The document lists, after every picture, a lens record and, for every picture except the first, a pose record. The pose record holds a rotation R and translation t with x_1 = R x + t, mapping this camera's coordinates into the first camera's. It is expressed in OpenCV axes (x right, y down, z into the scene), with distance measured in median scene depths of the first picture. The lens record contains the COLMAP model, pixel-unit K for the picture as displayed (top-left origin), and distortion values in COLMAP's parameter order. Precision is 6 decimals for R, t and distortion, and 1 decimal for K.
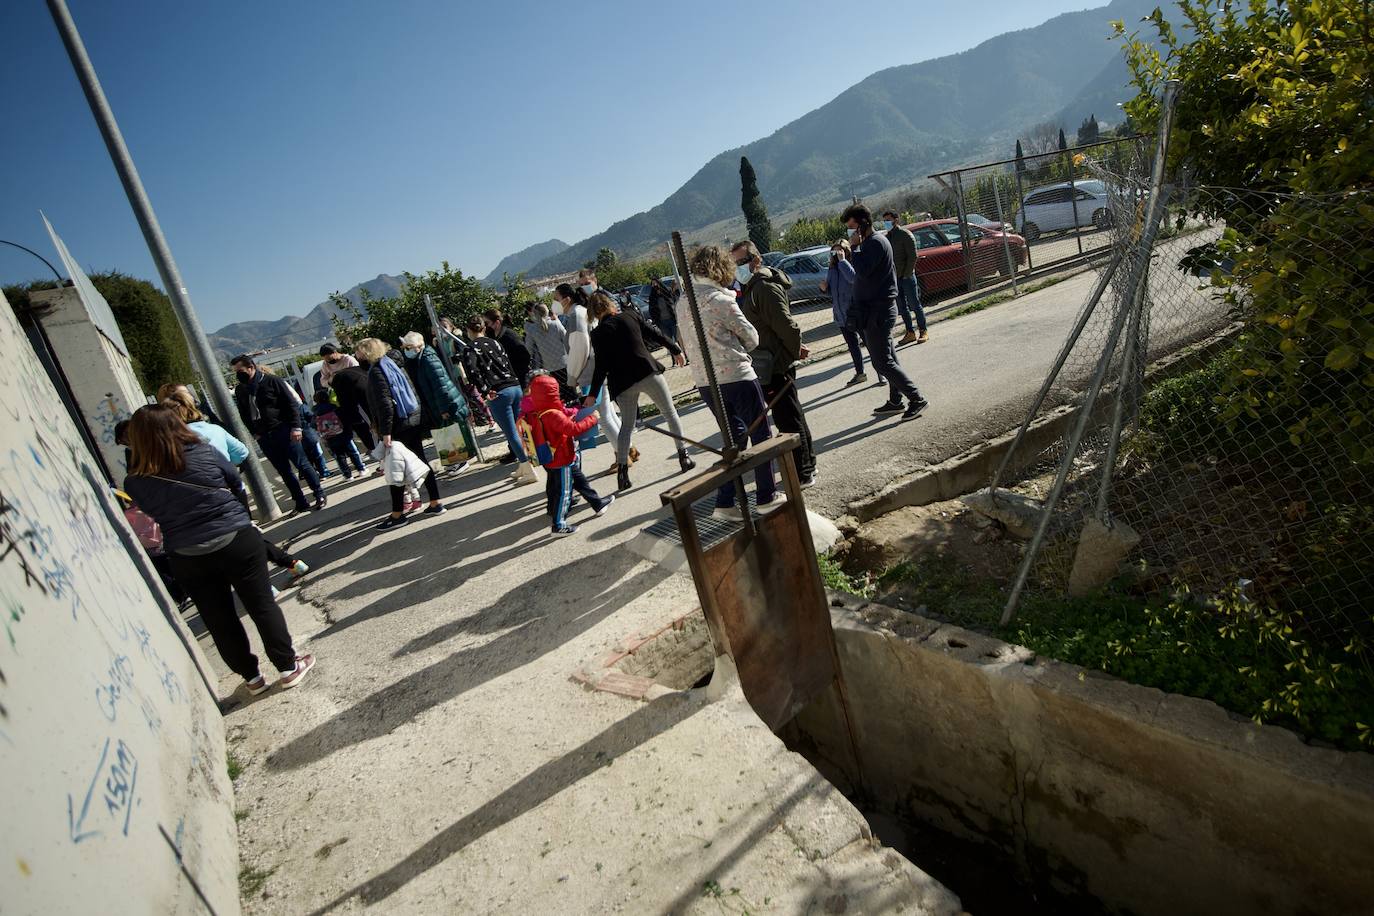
lens RADIAL K [[656.6, 0, 703.0], [0, 656.6, 448.6], [0, 0, 1]] dist [-0.063596, 0.022225]
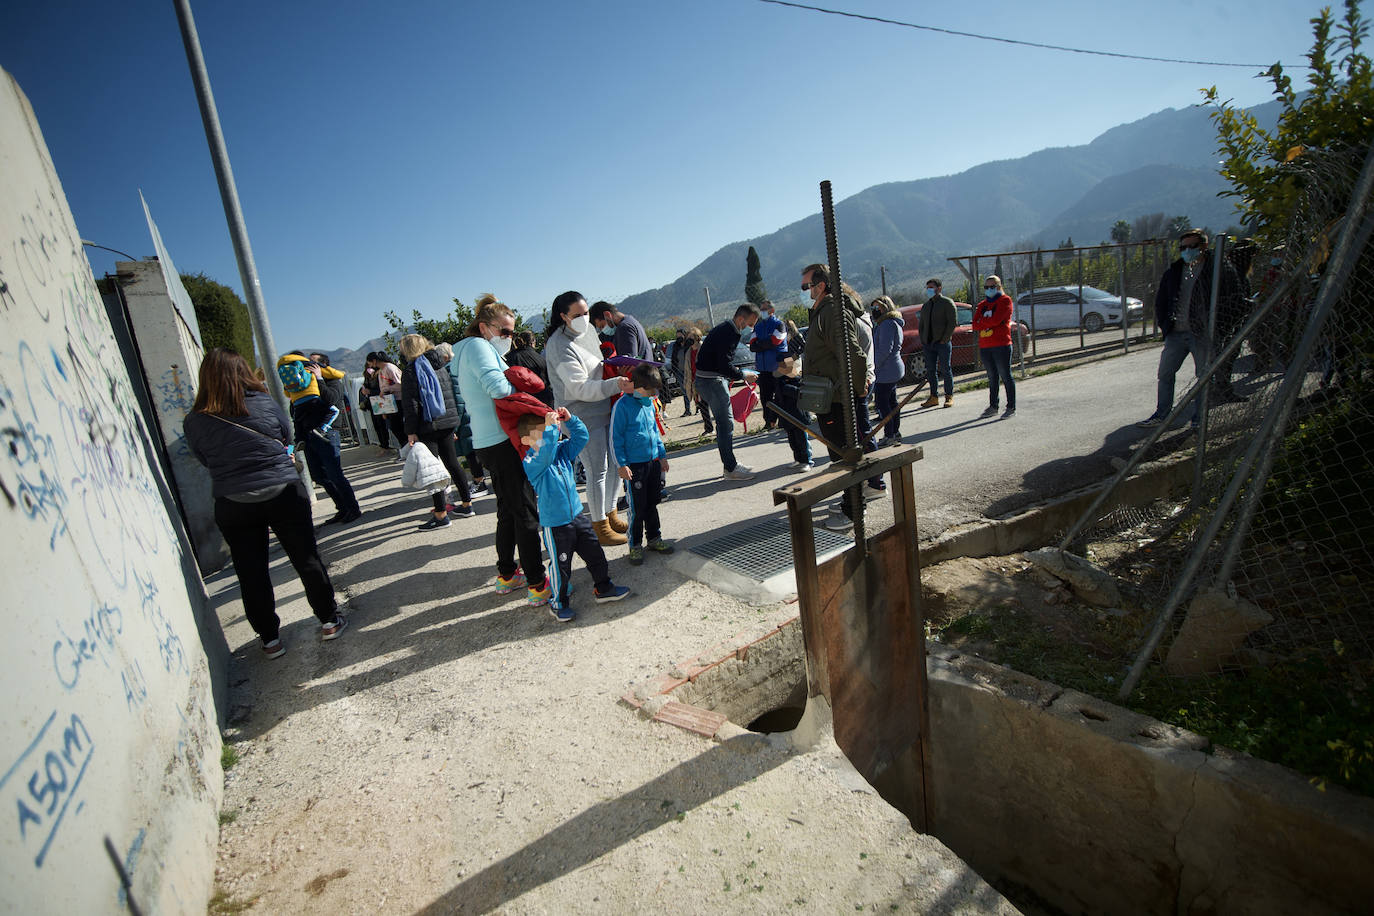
lens RADIAL K [[583.4, 0, 653.8], [0, 583.4, 470.2], [0, 0, 1]] dist [-0.063155, 0.021017]
pose [[0.992630, 0.106588, -0.057664, -0.164750], [-0.109419, 0.992817, -0.048392, 0.090949], [0.052092, 0.054345, 0.997162, 0.248540]]
